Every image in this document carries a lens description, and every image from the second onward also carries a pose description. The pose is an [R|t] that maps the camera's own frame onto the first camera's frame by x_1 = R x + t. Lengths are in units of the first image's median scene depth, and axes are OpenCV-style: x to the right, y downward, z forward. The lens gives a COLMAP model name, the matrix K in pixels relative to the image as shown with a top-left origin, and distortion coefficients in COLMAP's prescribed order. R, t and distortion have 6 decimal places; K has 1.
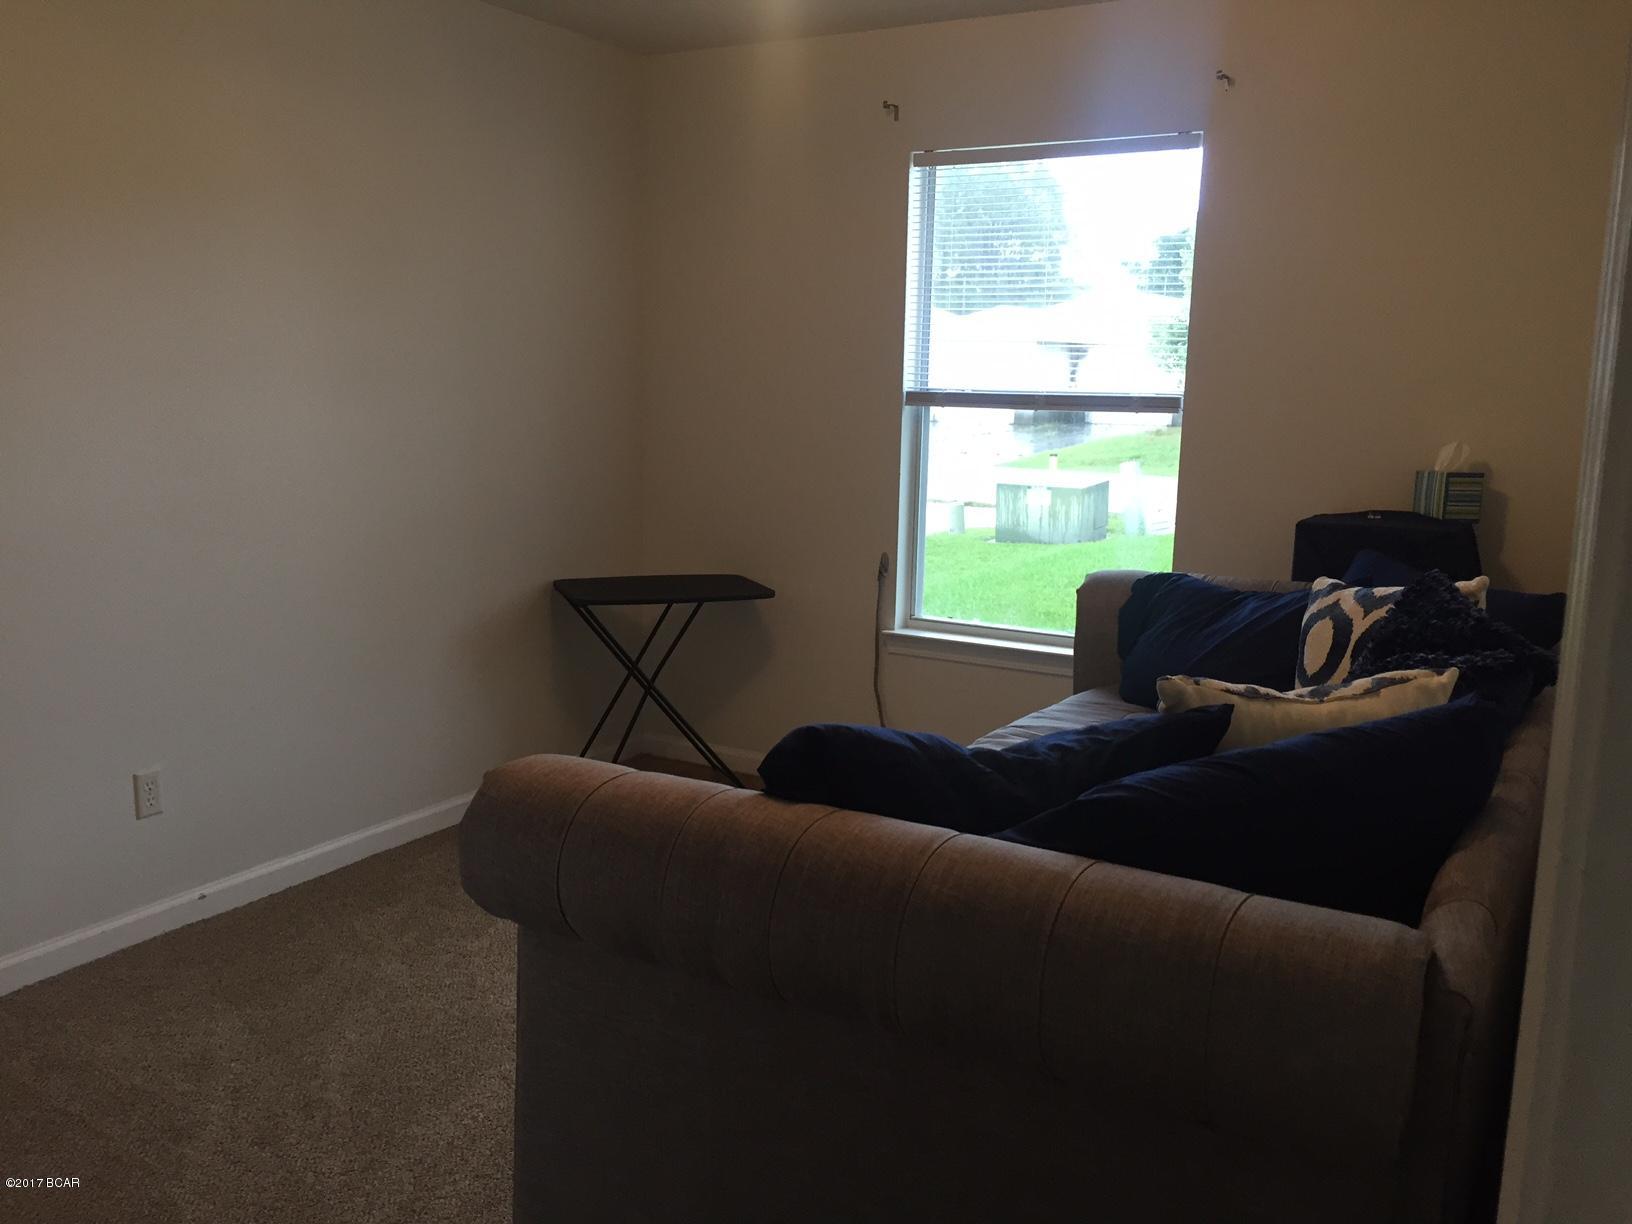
lens RADIAL K [[1419.1, 0, 814.6], [0, 1419.1, 611.4], [0, 0, 1]] dist [0.071159, -0.025866]
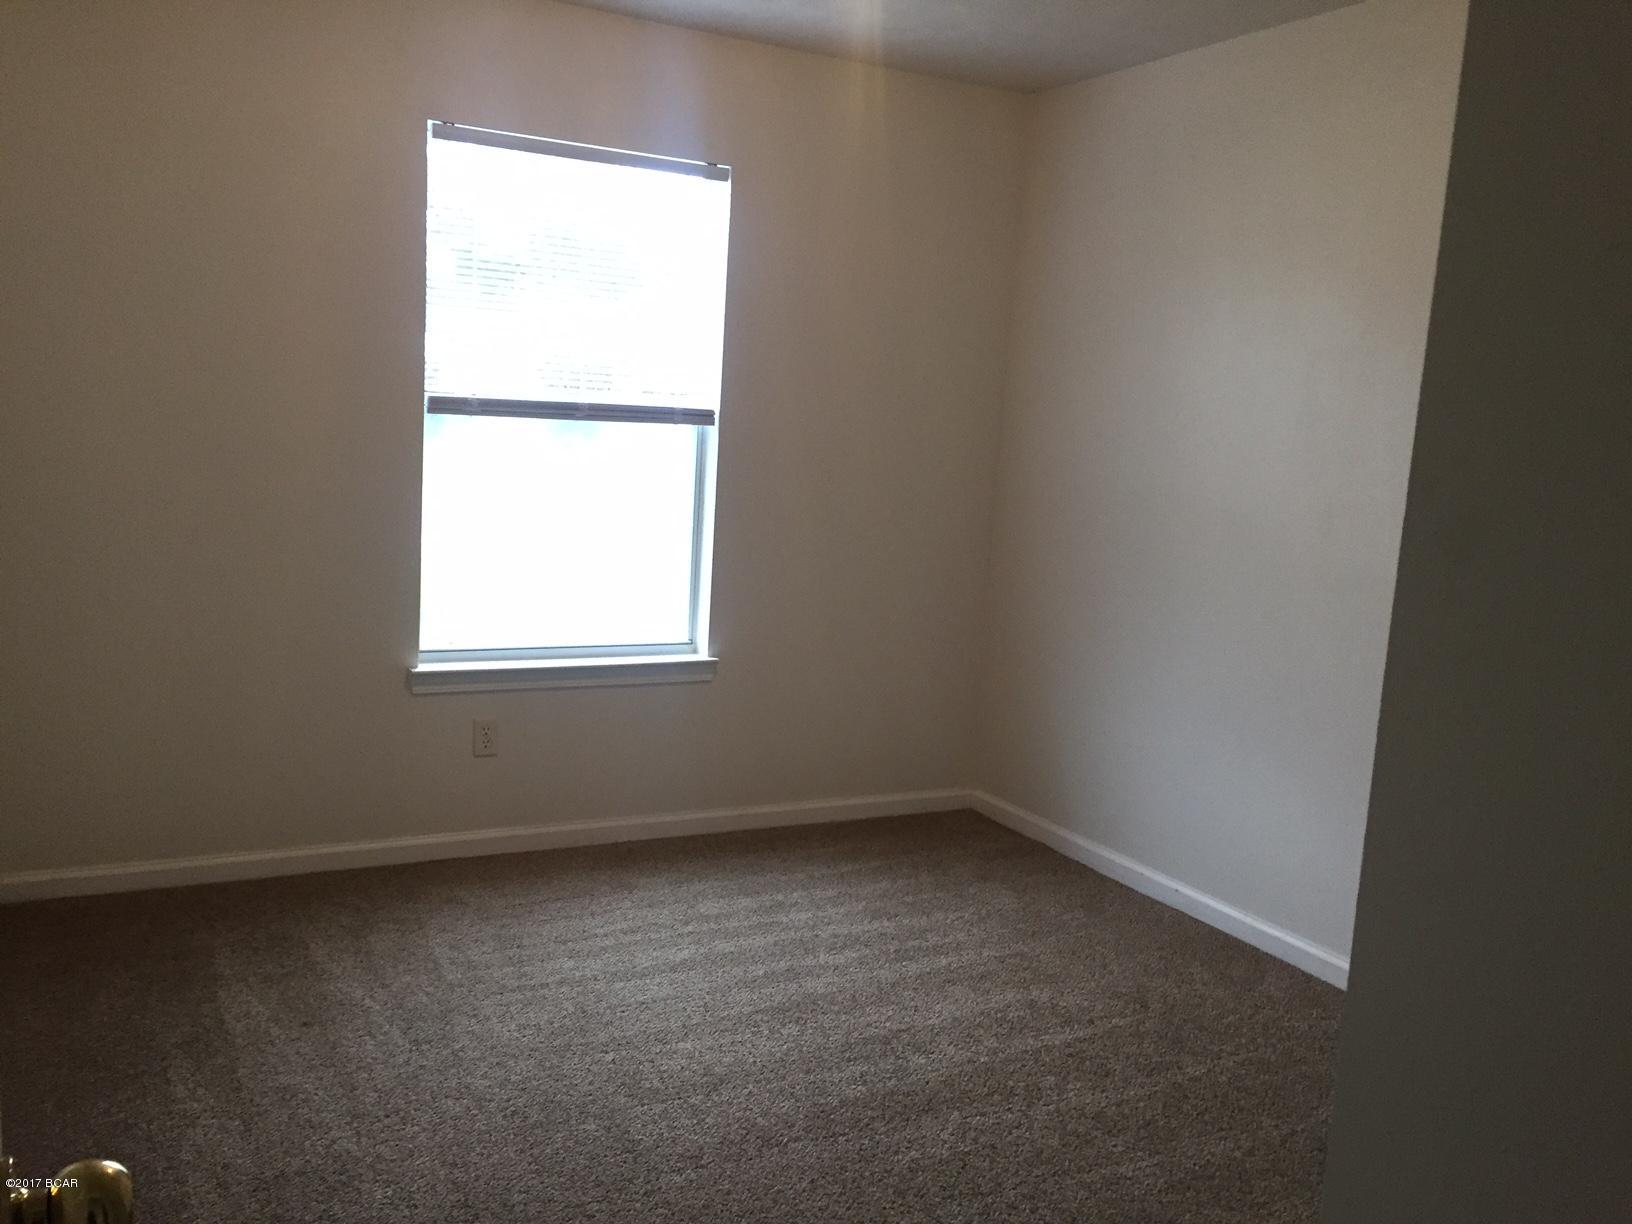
lens RADIAL K [[1419.1, 0, 819.1], [0, 1419.1, 613.6], [0, 0, 1]] dist [0.071159, -0.025866]
pose [[0.521985, -0.112319, 0.845527, -0.582441], [0.088555, 0.993071, 0.077249, -0.069041], [-0.848345, 0.034553, 0.528314, 0.344754]]
